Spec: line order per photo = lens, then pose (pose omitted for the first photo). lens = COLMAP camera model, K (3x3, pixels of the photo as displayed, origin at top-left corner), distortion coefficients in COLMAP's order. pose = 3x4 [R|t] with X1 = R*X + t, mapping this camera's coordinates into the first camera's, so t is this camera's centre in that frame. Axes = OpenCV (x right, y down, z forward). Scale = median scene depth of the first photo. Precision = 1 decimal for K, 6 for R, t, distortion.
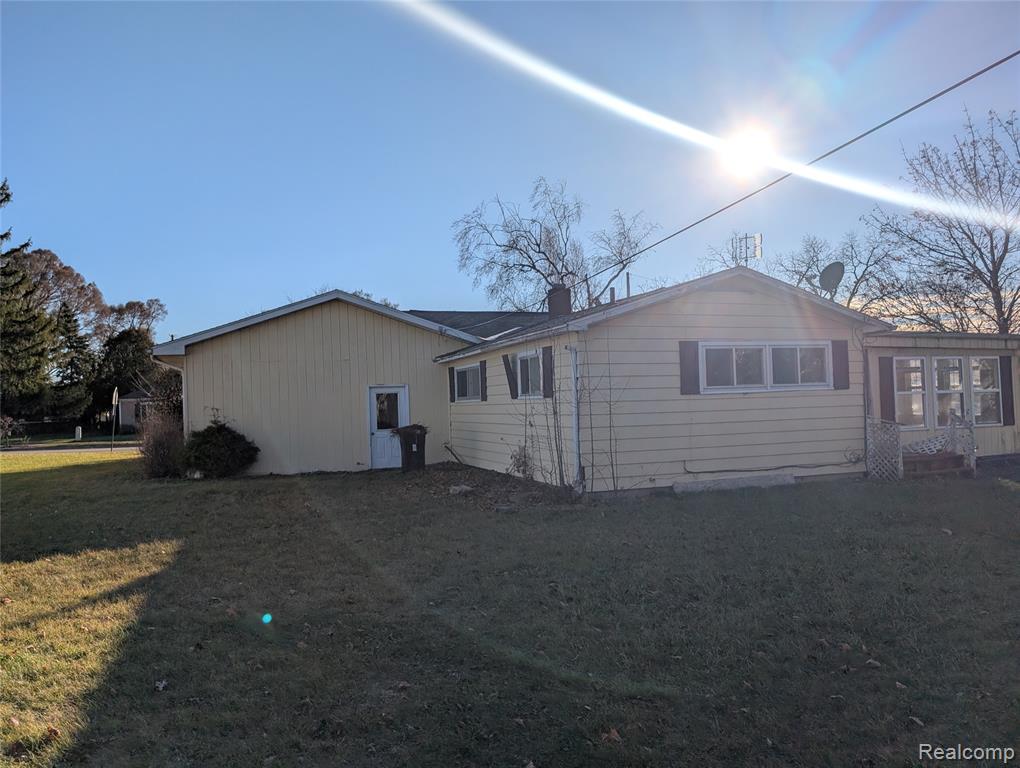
lens RADIAL K [[716.0, 0, 510.0], [0, 716.0, 384.0], [0, 0, 1]] dist [0.029399, -0.002716]
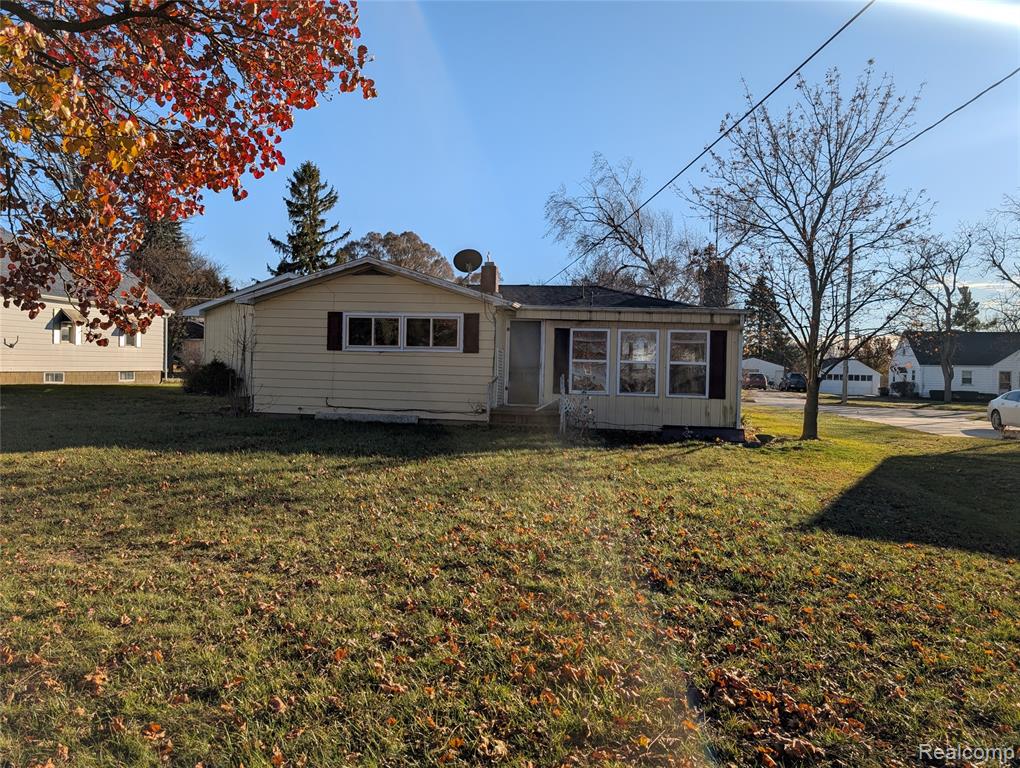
lens RADIAL K [[716.0, 0, 510.0], [0, 716.0, 384.0], [0, 0, 1]] dist [0.029399, -0.002716]
pose [[0.863144, 0.063828, -0.500908, 1.181832], [-0.039153, 0.997452, 0.059633, -0.015863], [0.503438, -0.031860, 0.863444, -0.026850]]
